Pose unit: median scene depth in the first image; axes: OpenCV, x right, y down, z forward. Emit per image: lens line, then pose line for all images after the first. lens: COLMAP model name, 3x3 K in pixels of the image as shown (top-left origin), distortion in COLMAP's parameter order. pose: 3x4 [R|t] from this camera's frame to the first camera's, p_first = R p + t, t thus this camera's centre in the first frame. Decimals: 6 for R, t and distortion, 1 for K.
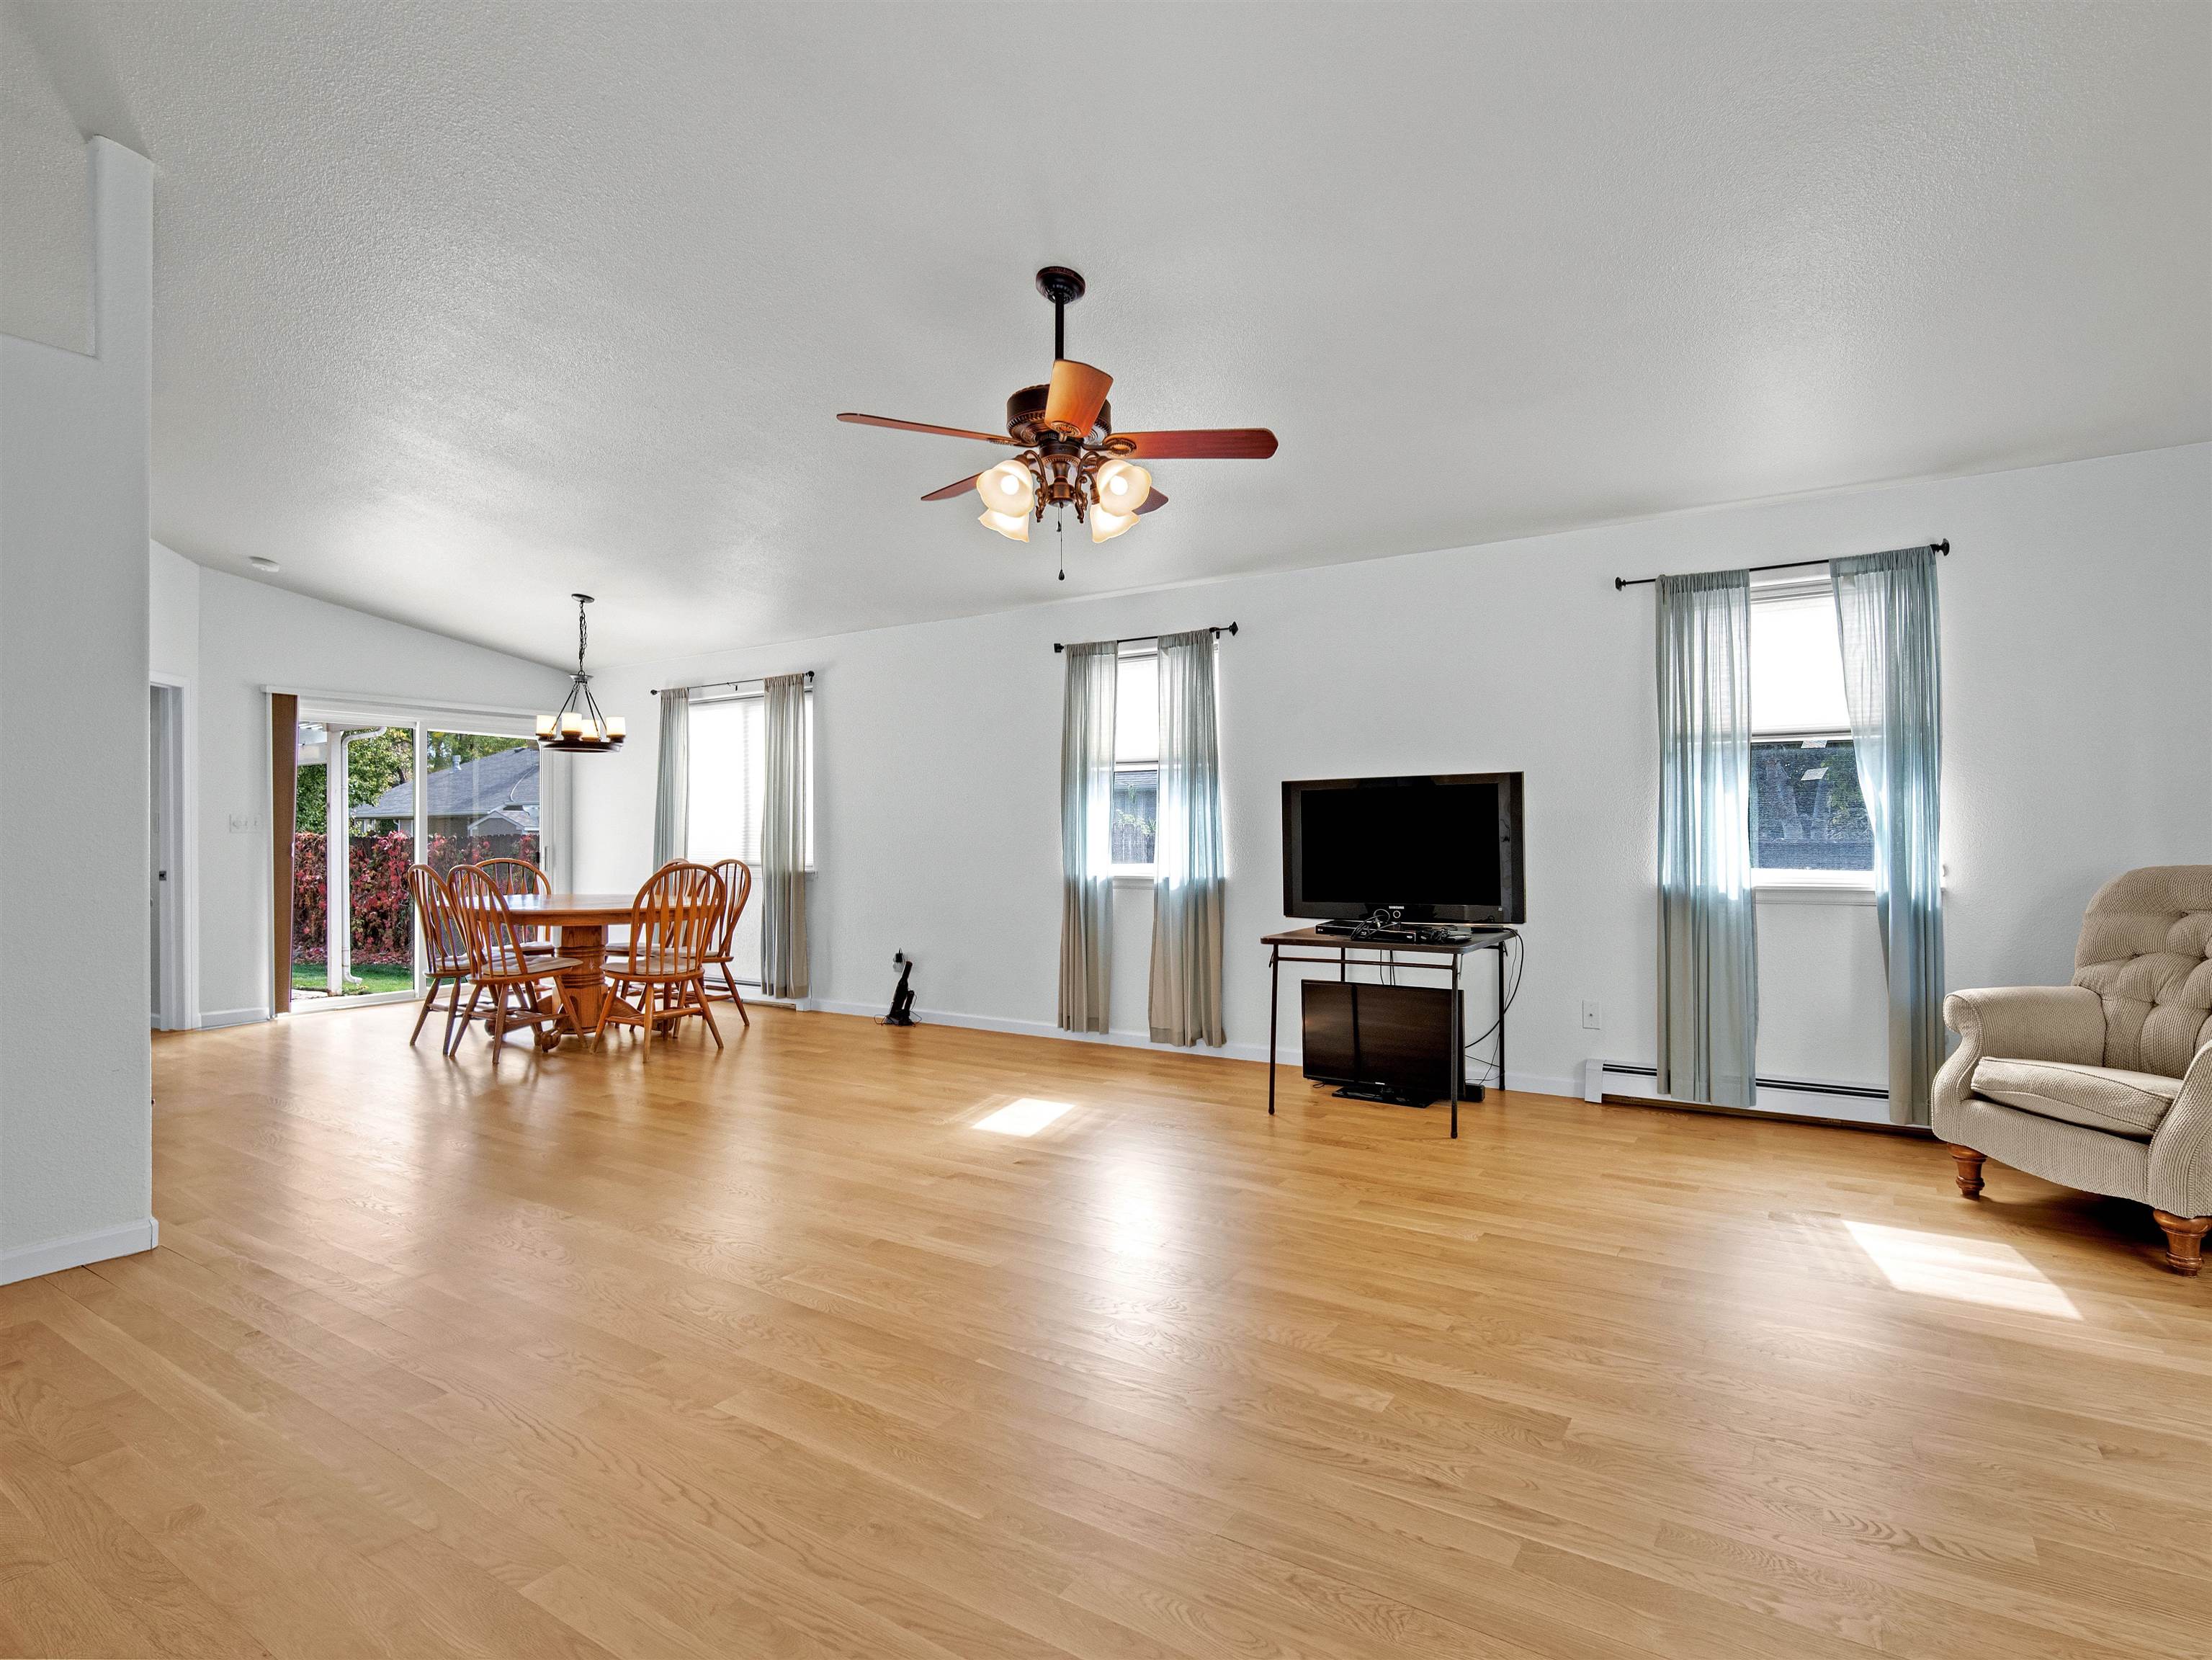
lens RADIAL K [[1127.0, 0, 1051.5], [0, 1127.0, 819.0], [0, 0, 1]] dist [0.007968, 0.000118]
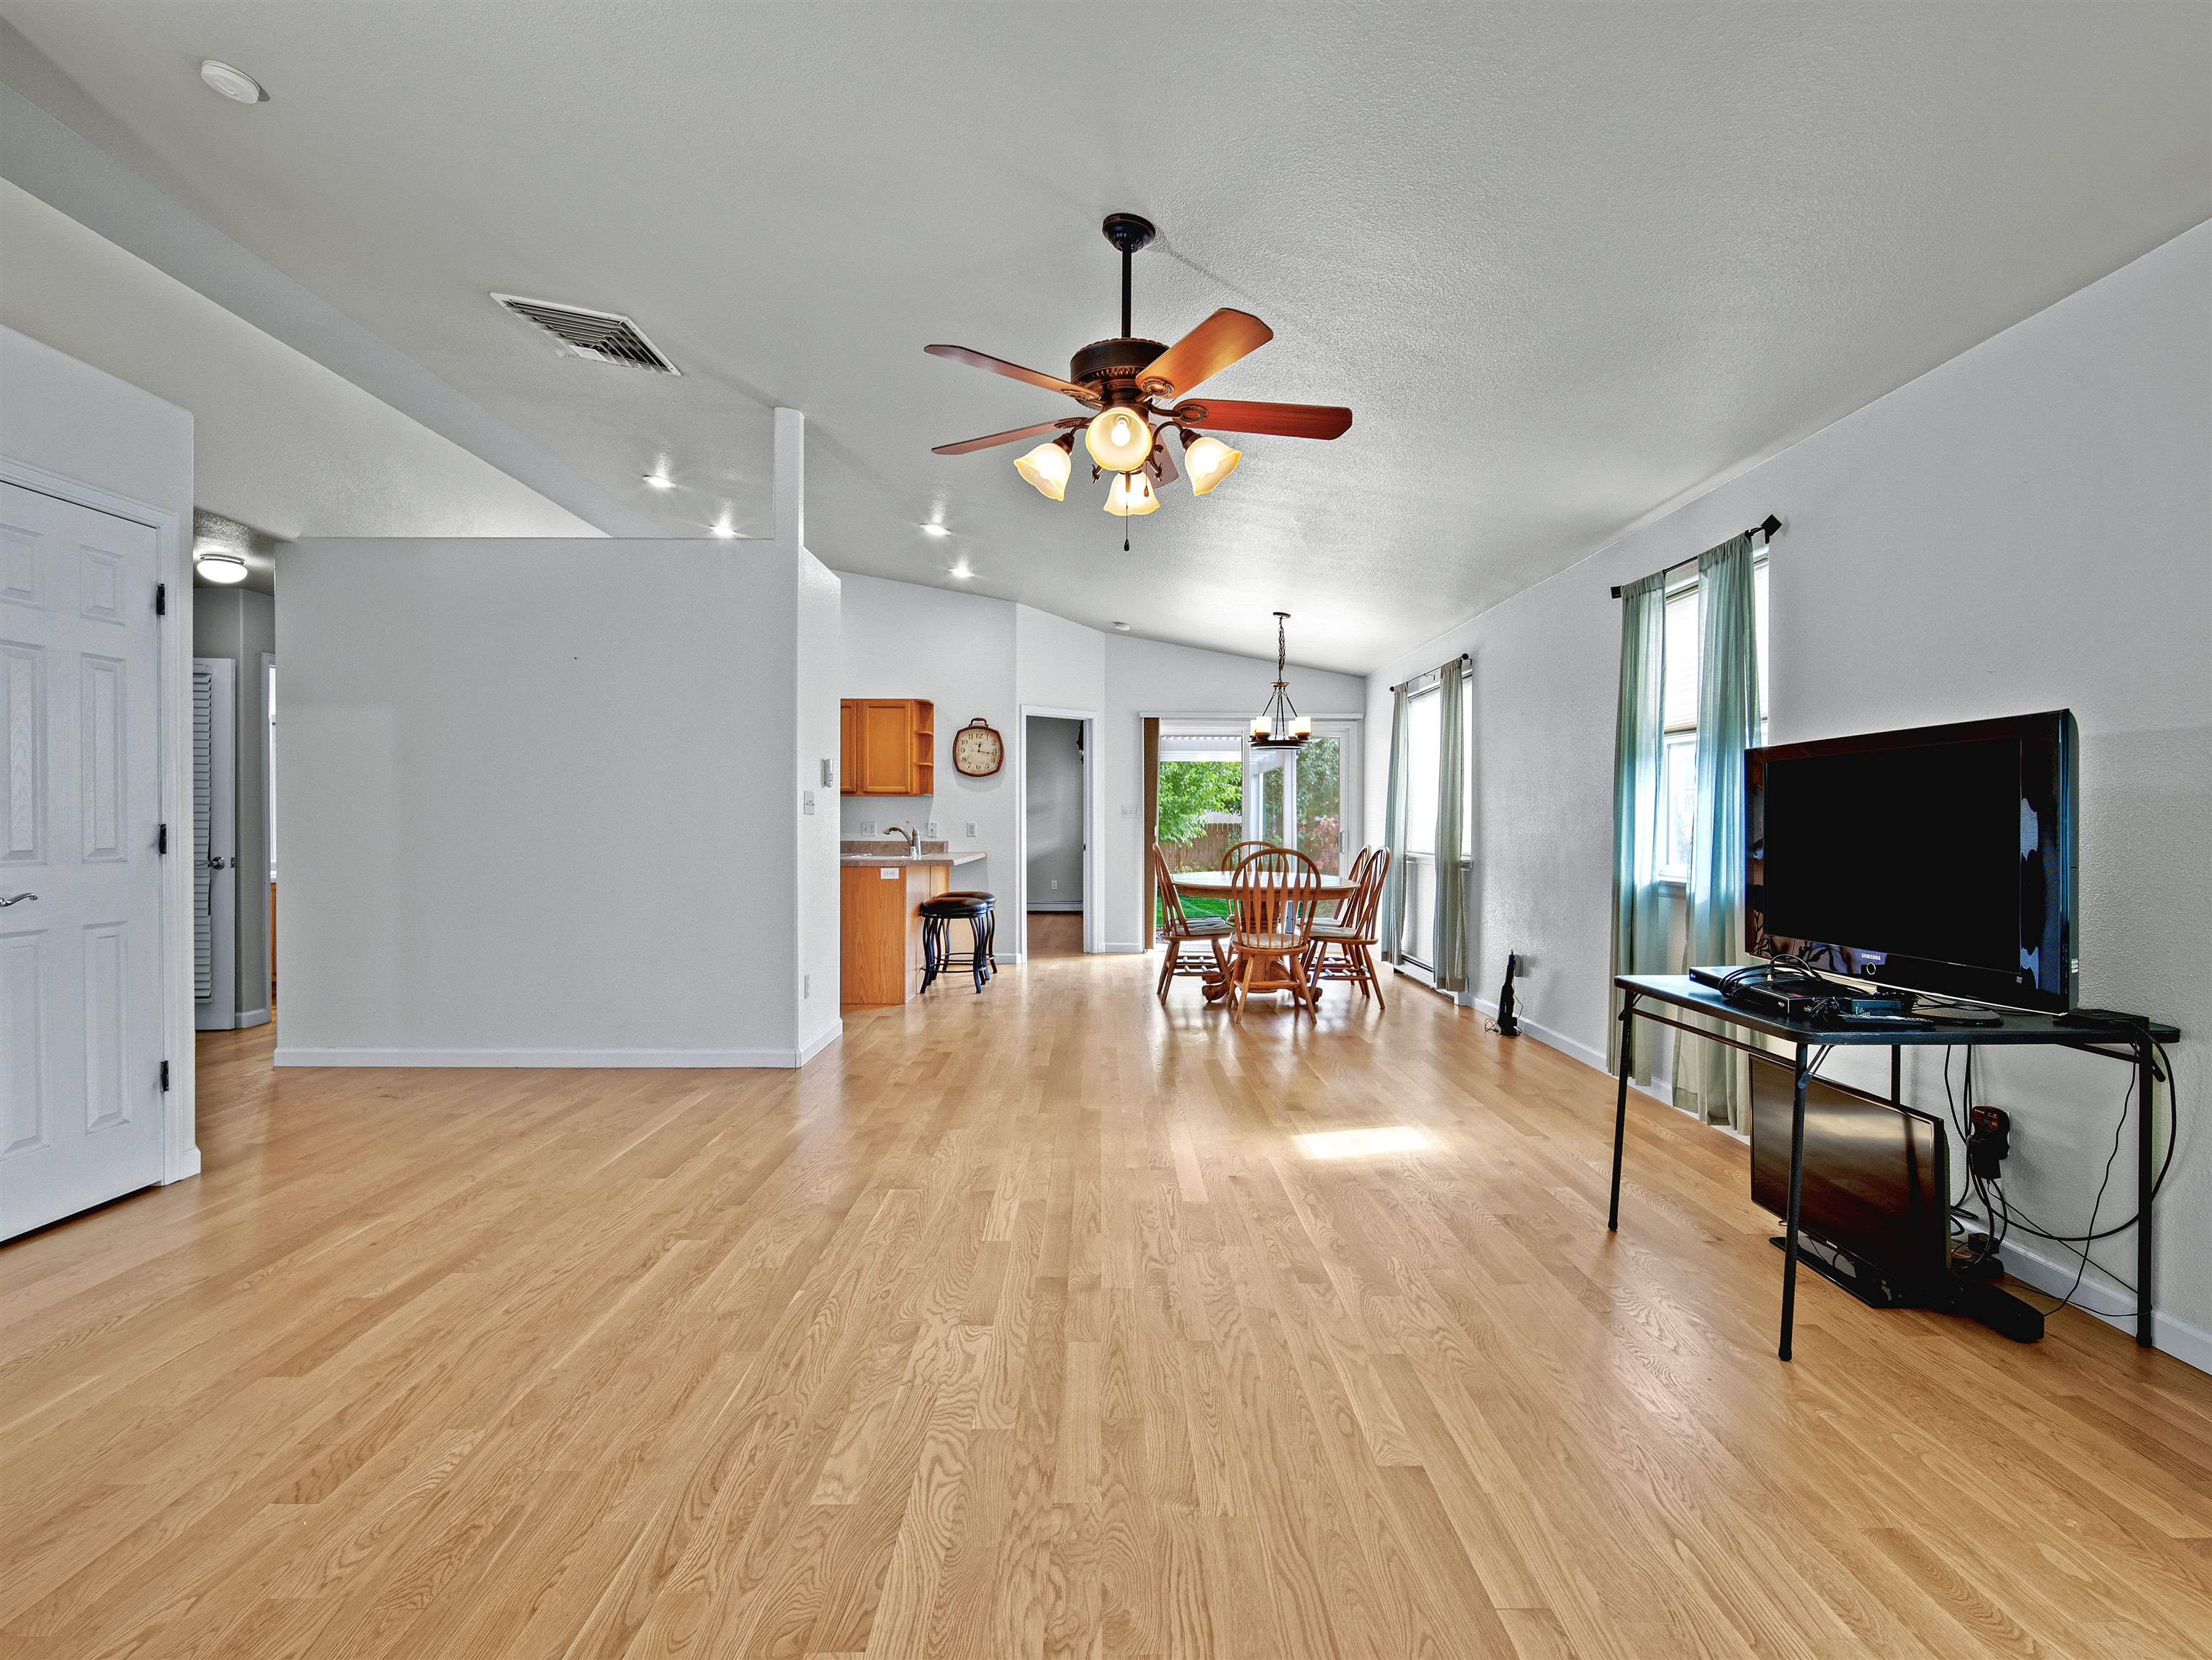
lens RADIAL K [[1028.2, 0, 1095.9], [0, 1028.2, 827.5], [0, 0, 1]] dist [-0.017479, 0.008017]
pose [[0.570408, 0.014546, -0.821233, 0.909016], [0.002937, 0.999801, 0.019749, -0.000897], [0.821356, -0.013677, 0.570251, 0.650051]]
